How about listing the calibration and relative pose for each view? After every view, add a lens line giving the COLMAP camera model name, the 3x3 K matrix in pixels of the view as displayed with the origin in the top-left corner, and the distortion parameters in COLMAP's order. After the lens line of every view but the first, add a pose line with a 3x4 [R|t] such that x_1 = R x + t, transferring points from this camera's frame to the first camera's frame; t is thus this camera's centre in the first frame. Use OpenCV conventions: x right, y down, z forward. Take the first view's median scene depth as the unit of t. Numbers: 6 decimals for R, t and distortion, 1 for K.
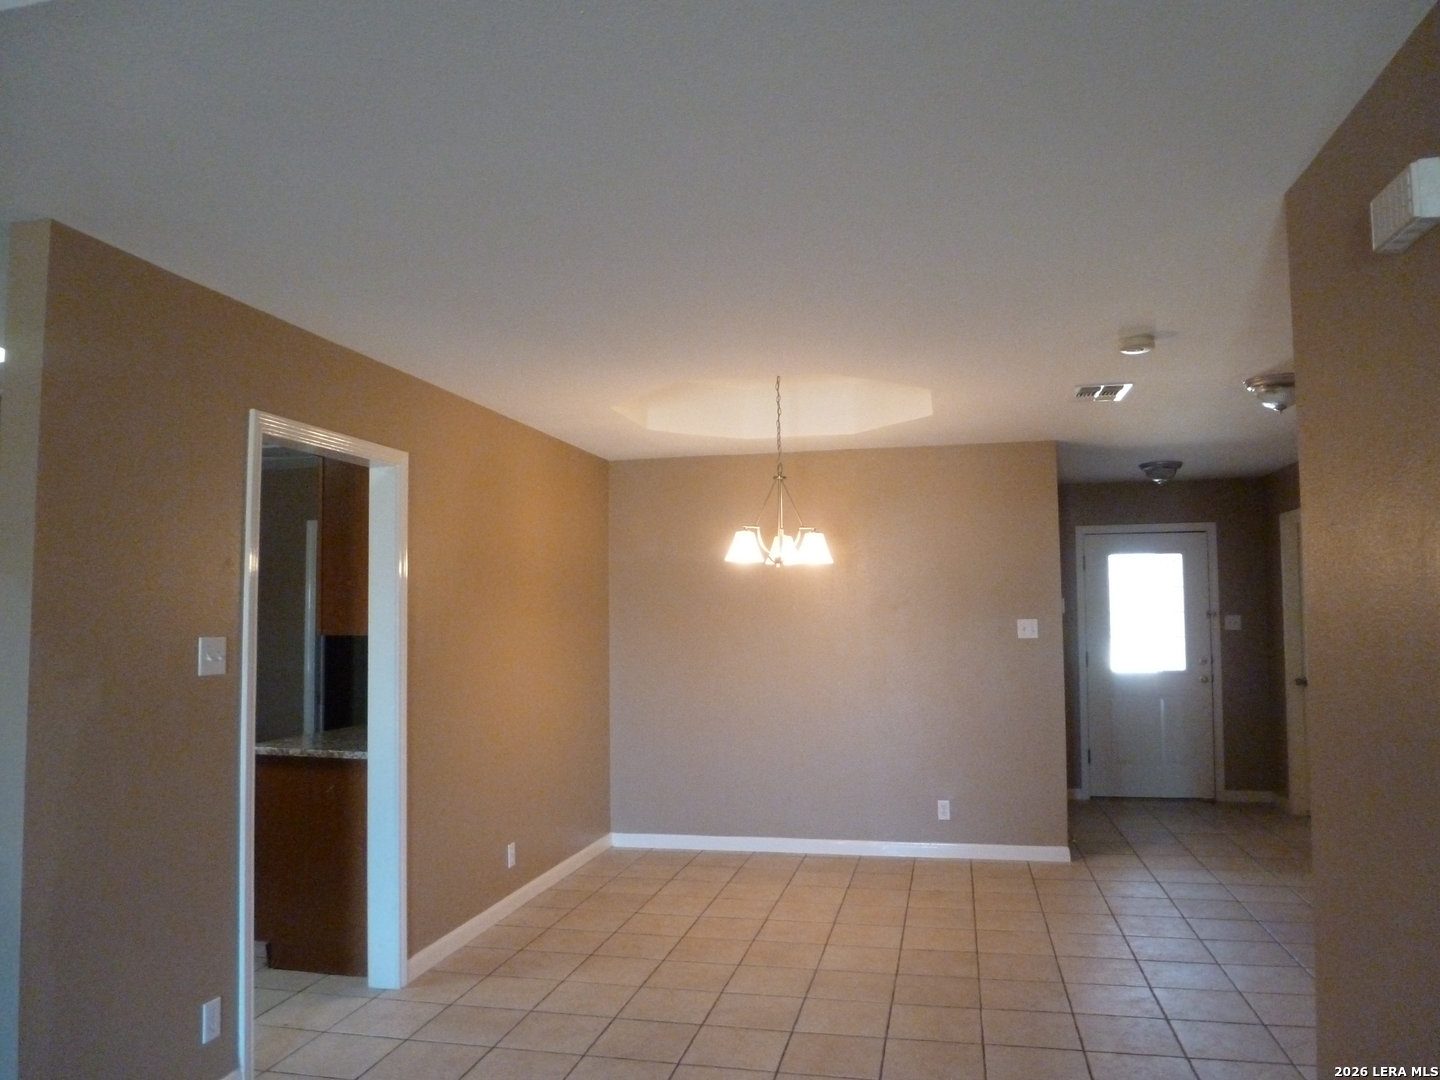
lens RADIAL K [[1036.0, 0, 720.5], [0, 1036.0, 531.2], [0, 0, 1]] dist [-0.052425, -0.000401]
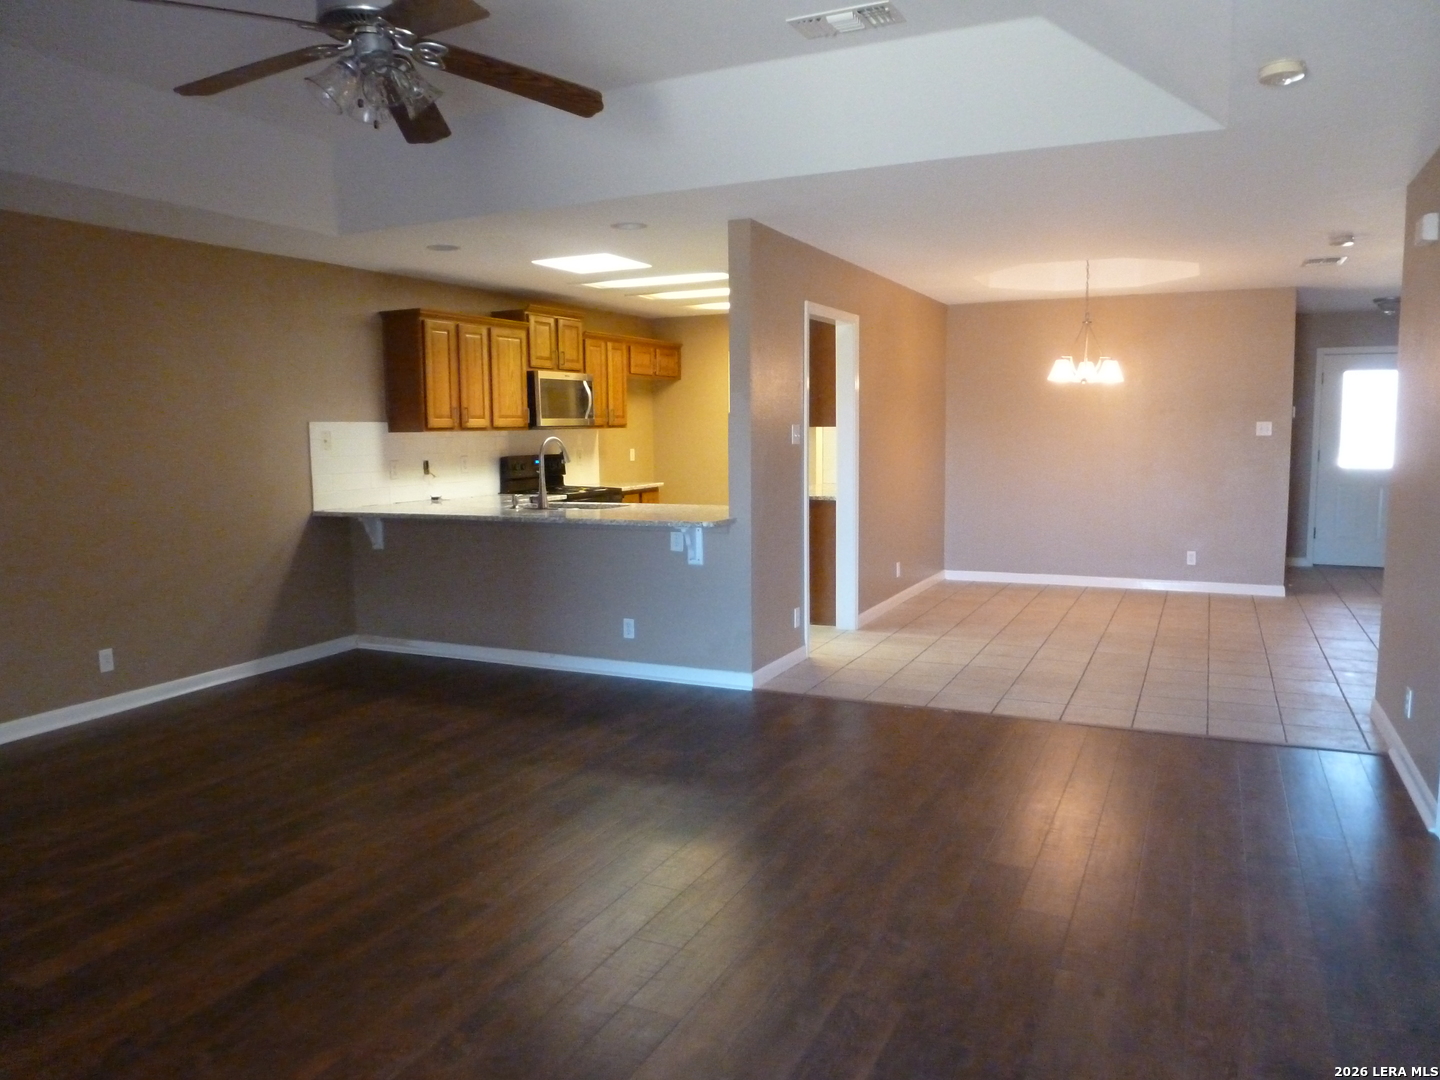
lens RADIAL K [[1036.0, 0, 720.5], [0, 1036.0, 531.2], [0, 0, 1]] dist [-0.052425, -0.000401]
pose [[0.975261, 0.024716, -0.219671, -0.106209], [0.015681, 0.983492, 0.180270, -0.027169], [0.220500, -0.179255, 0.958774, -0.487826]]
